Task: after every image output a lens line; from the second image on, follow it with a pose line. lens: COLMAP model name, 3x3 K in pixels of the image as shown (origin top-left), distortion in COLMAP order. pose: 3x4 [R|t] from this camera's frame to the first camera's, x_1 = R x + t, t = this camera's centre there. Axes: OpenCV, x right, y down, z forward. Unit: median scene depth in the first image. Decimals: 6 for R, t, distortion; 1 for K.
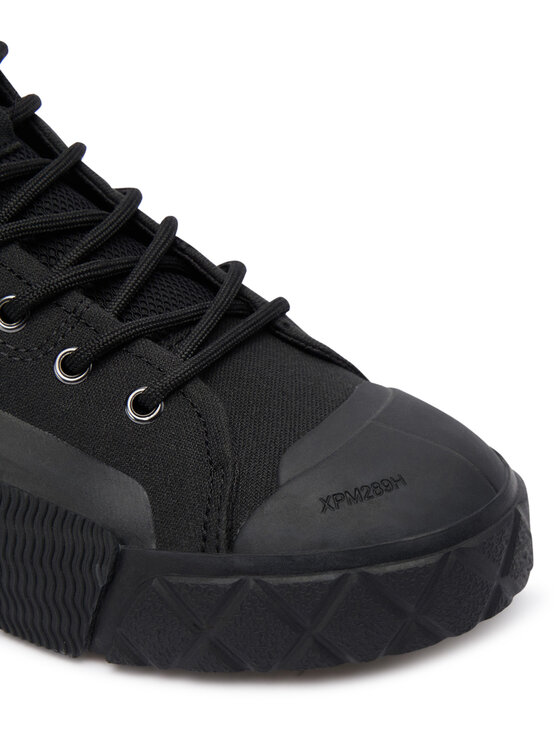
lens RADIAL K [[871.5, 0, 281.4], [0, 871.5, 373.2], [0, 0, 1]] dist [0.016175, 0.000000]
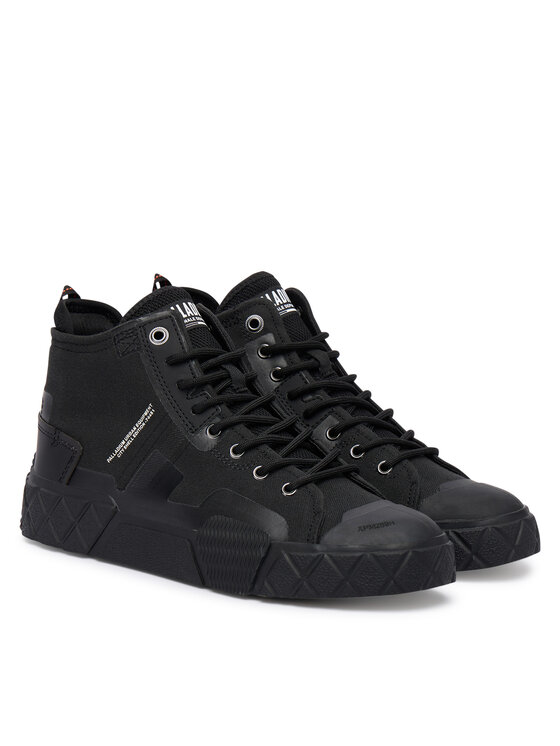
lens RADIAL K [[1987.5, 0, 280.0], [0, 1987.5, 372.7], [0, 0, 1]] dist [-0.120393, 0.000000]
pose [[0.985511, 0.068050, -0.155362, 0.626187], [-0.123865, 0.914503, -0.385152, 1.808146], [0.115870, 0.398816, 0.909681, -3.981908]]
